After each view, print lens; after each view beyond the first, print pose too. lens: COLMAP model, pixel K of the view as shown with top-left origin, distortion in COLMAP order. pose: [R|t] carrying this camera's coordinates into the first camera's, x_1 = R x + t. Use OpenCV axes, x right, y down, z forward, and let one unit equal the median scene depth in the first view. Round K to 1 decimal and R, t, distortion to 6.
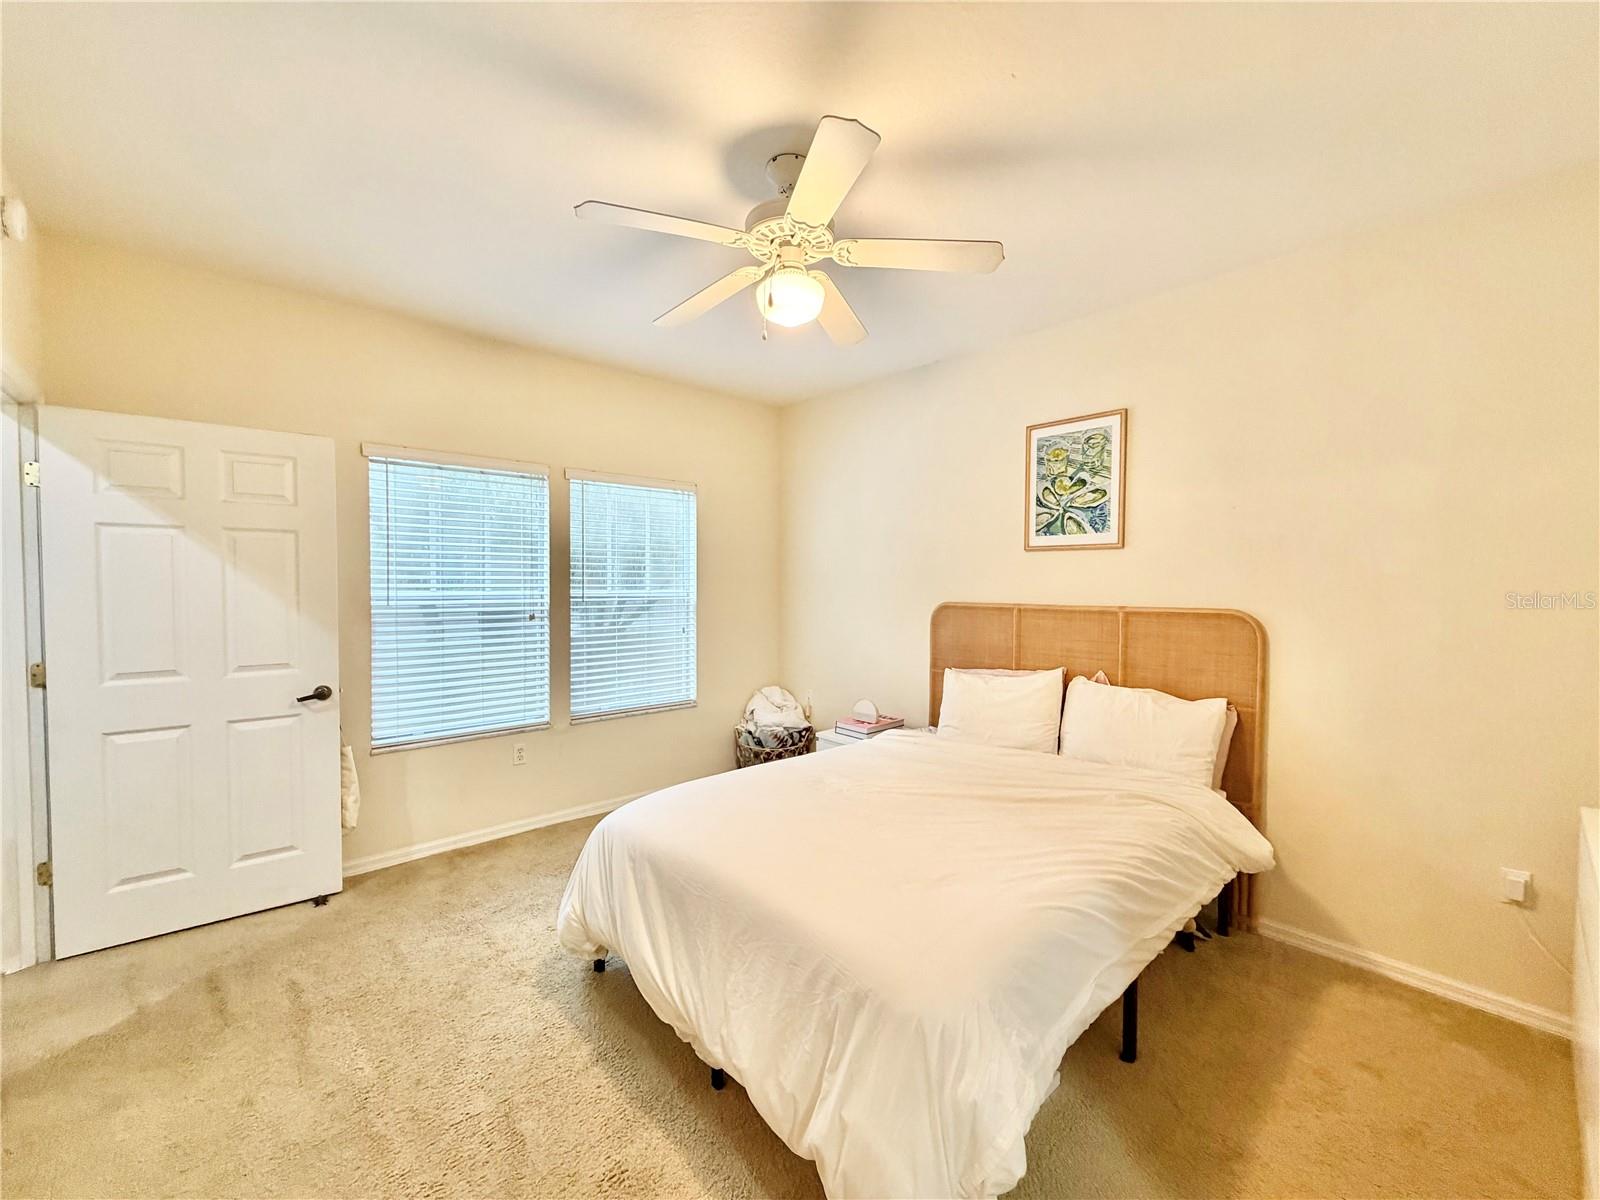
lens RADIAL K [[640.5, 0, 793.2], [0, 640.5, 600.2], [0, 0, 1]] dist [0.000092, 0.000114]
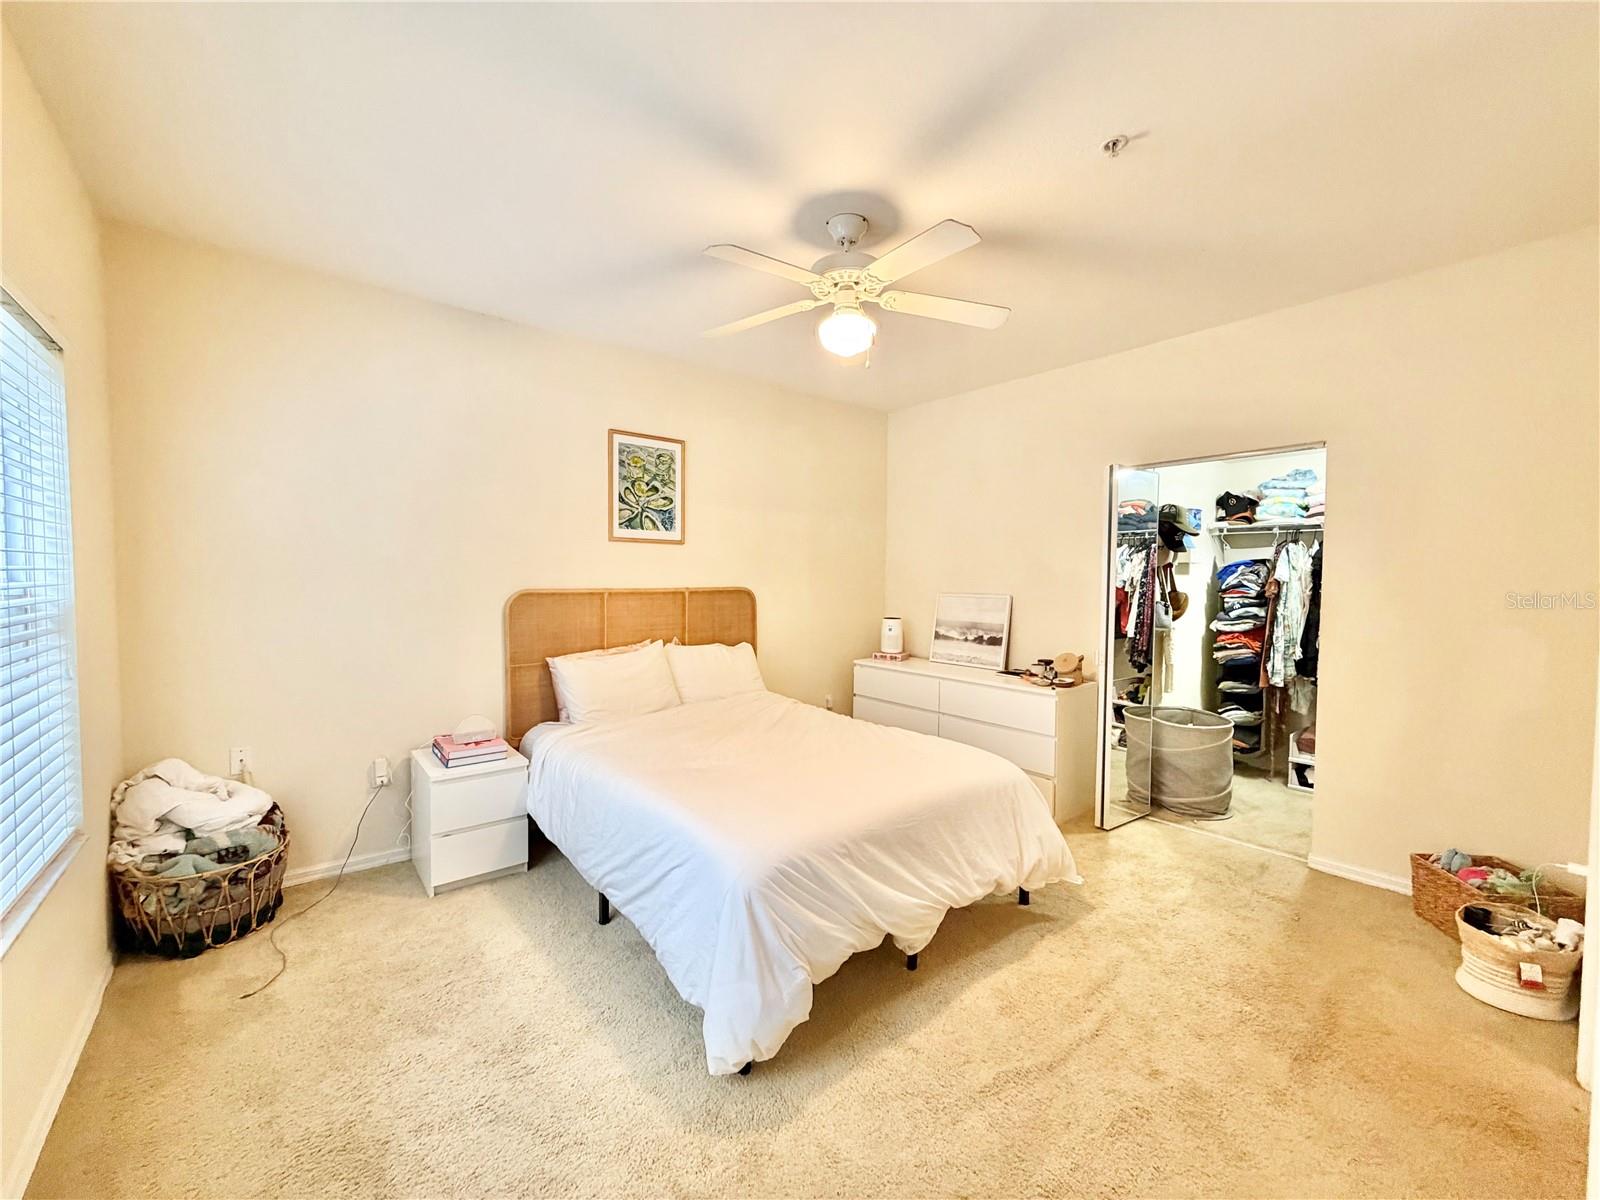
lens RADIAL K [[640.5, 0, 793.2], [0, 640.5, 600.2], [0, 0, 1]] dist [0.000092, 0.000114]
pose [[0.042918, -0.040105, 0.998273, -0.786515], [0.022608, 0.998977, 0.039161, -0.010743], [-0.998823, 0.020888, 0.043781, 0.676200]]
